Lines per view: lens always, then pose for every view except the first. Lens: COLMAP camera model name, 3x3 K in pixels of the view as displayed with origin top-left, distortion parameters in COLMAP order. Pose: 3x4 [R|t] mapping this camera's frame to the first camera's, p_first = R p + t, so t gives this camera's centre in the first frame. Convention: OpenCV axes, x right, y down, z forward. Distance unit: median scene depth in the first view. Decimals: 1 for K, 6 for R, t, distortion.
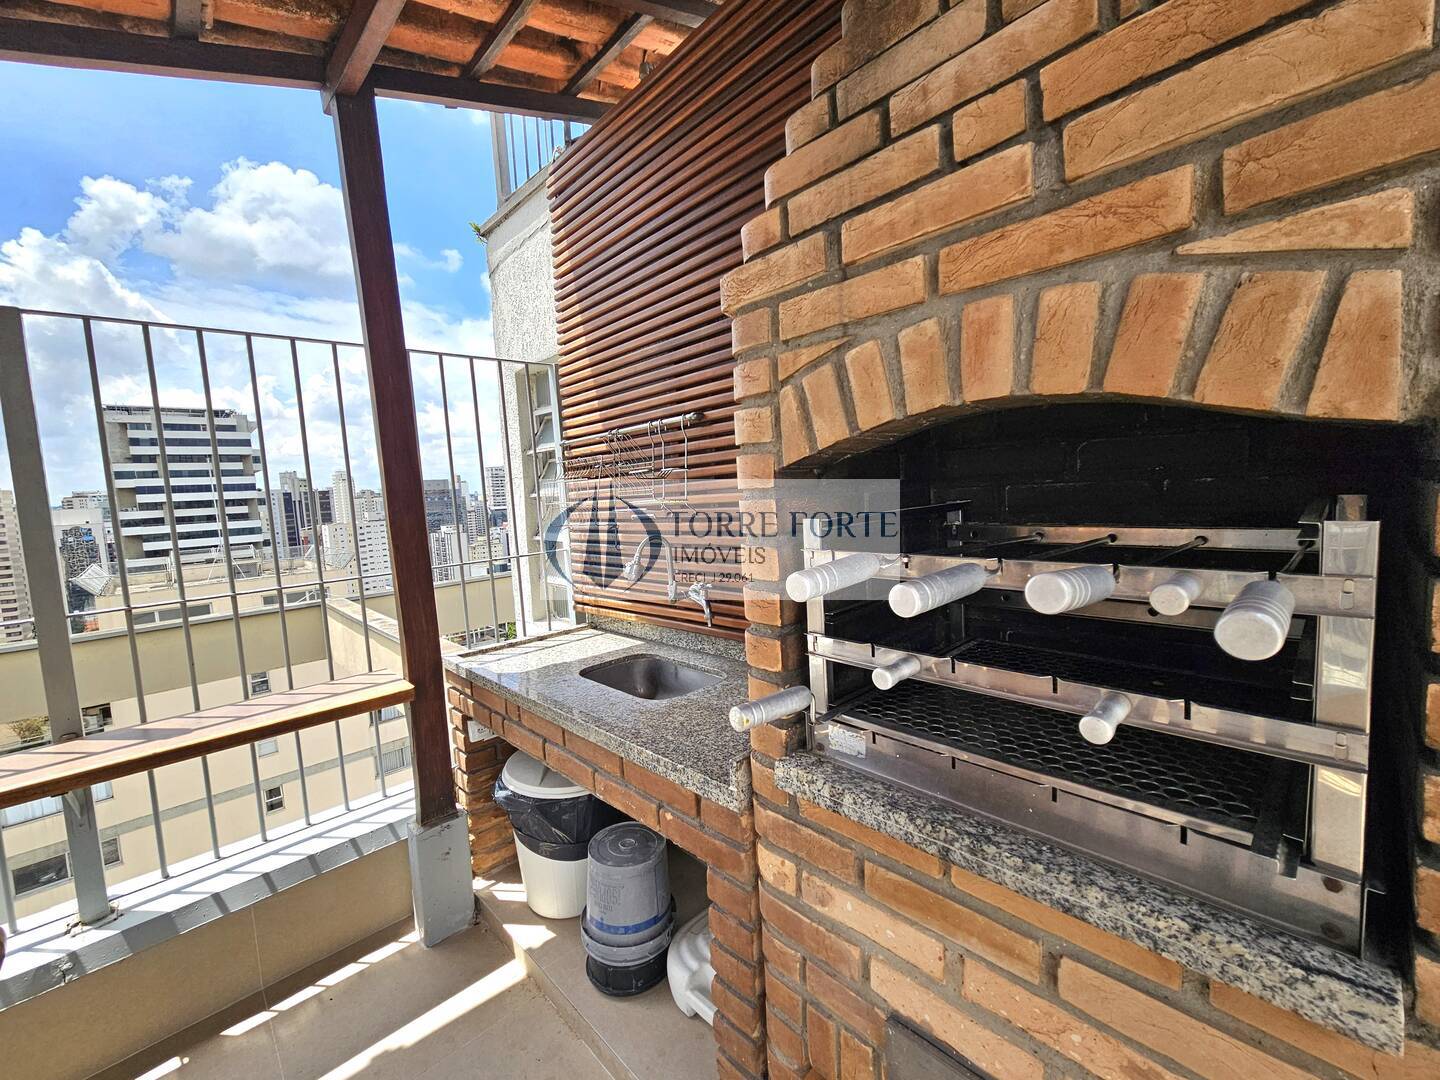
lens RADIAL K [[593.5, 0, 721.6], [0, 593.5, 536.0], [0, 0, 1]] dist [-0.000420, 0.000285]
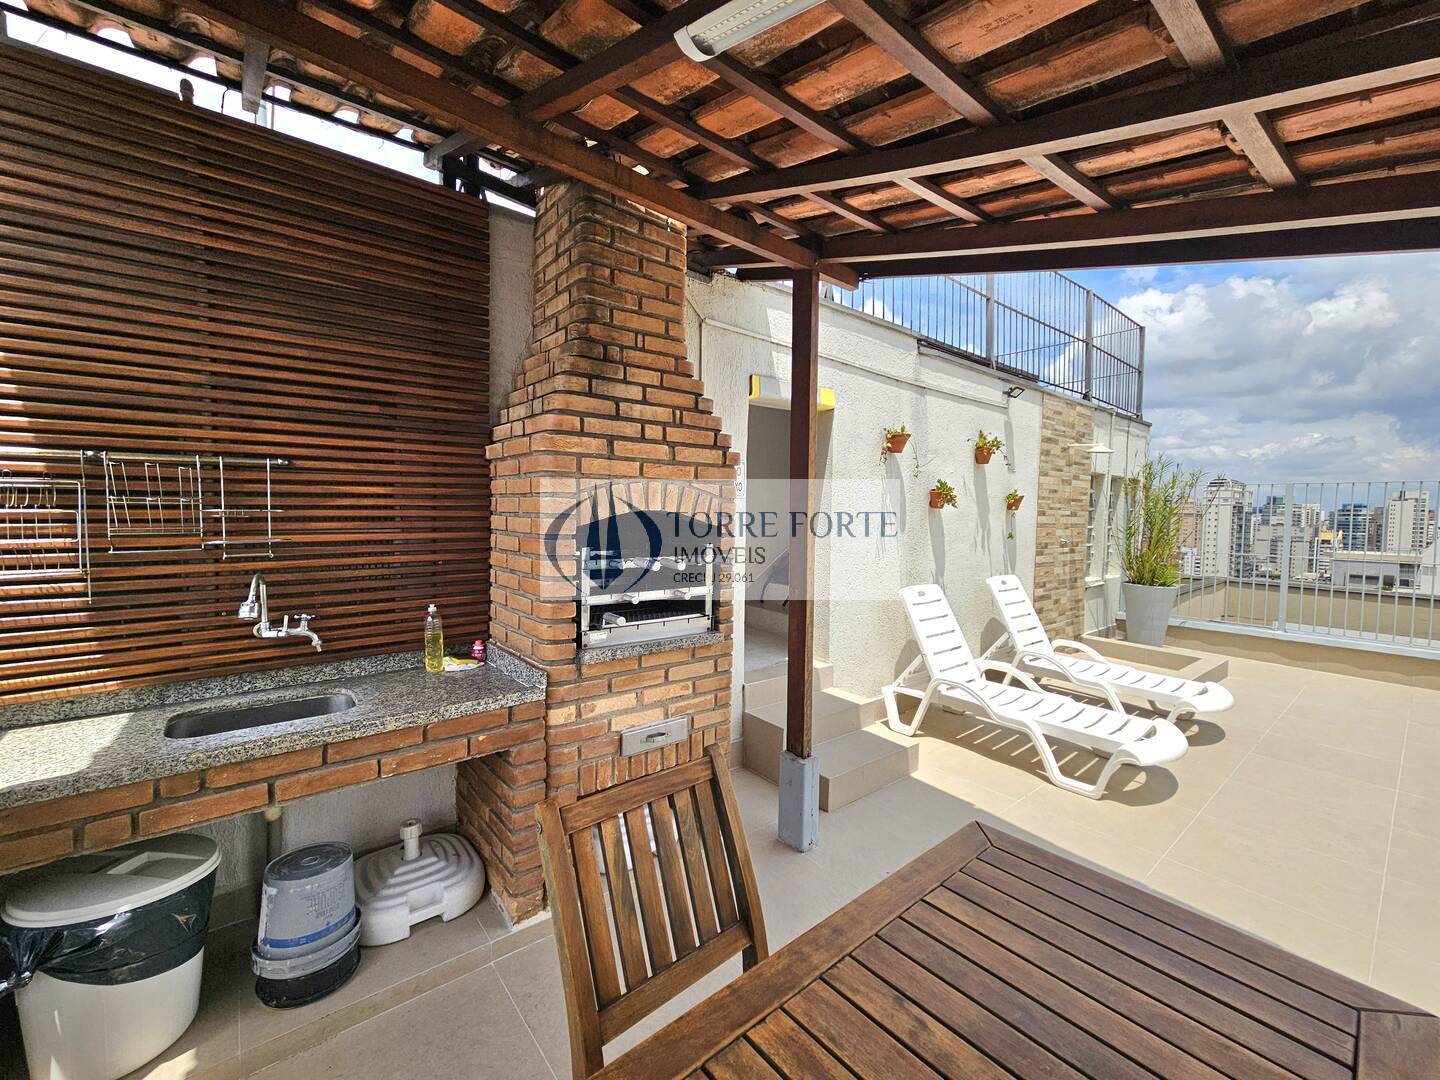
lens RADIAL K [[593.5, 0, 721.6], [0, 593.5, 536.0], [0, 0, 1]] dist [-0.000420, 0.000285]
pose [[0.076003, 0.017823, 0.996948, -1.082321], [0.062969, 0.997759, -0.022638, 0.006261], [-0.995117, 0.064498, 0.074711, 0.136258]]
